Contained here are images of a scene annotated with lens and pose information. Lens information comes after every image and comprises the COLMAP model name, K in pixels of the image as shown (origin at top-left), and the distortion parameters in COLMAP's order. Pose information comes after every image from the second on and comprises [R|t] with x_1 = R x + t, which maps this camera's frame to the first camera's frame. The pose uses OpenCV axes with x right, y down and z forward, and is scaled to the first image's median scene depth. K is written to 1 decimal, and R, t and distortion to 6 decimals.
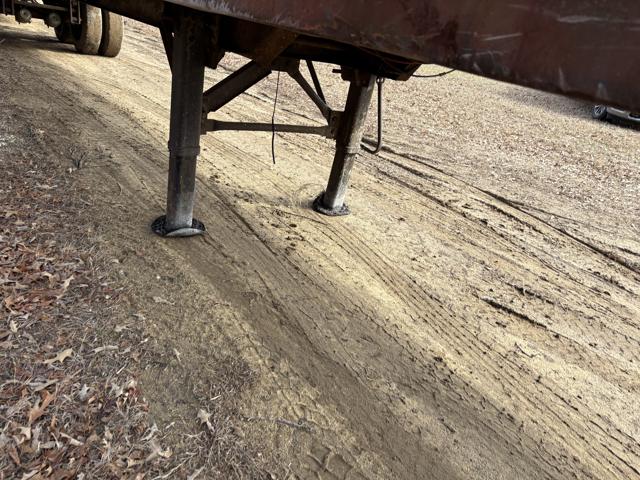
lens RADIAL K [[485.4, 0, 320.6], [0, 485.4, 237.2], [0, 0, 1]] dist [0.046573, -0.051309]
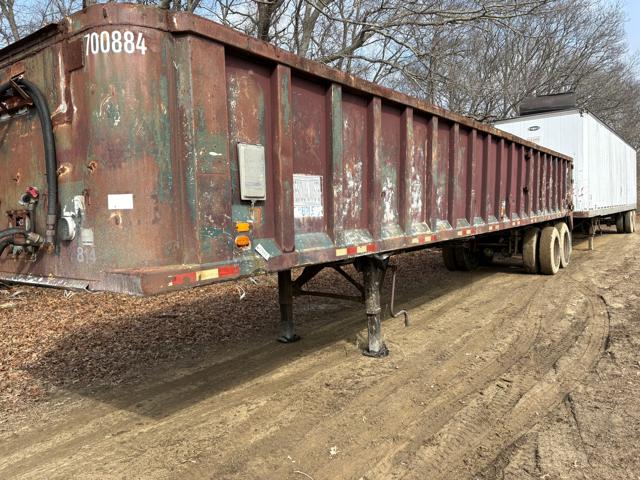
lens RADIAL K [[485.4, 0, 324.7], [0, 485.4, 243.4], [0, 0, 1]] dist [0.046573, -0.051309]
pose [[0.265381, -0.124109, -0.956122, 1.572755], [-0.310457, 0.927862, -0.206611, -0.016081], [0.912792, 0.351666, 0.207707, 0.474092]]
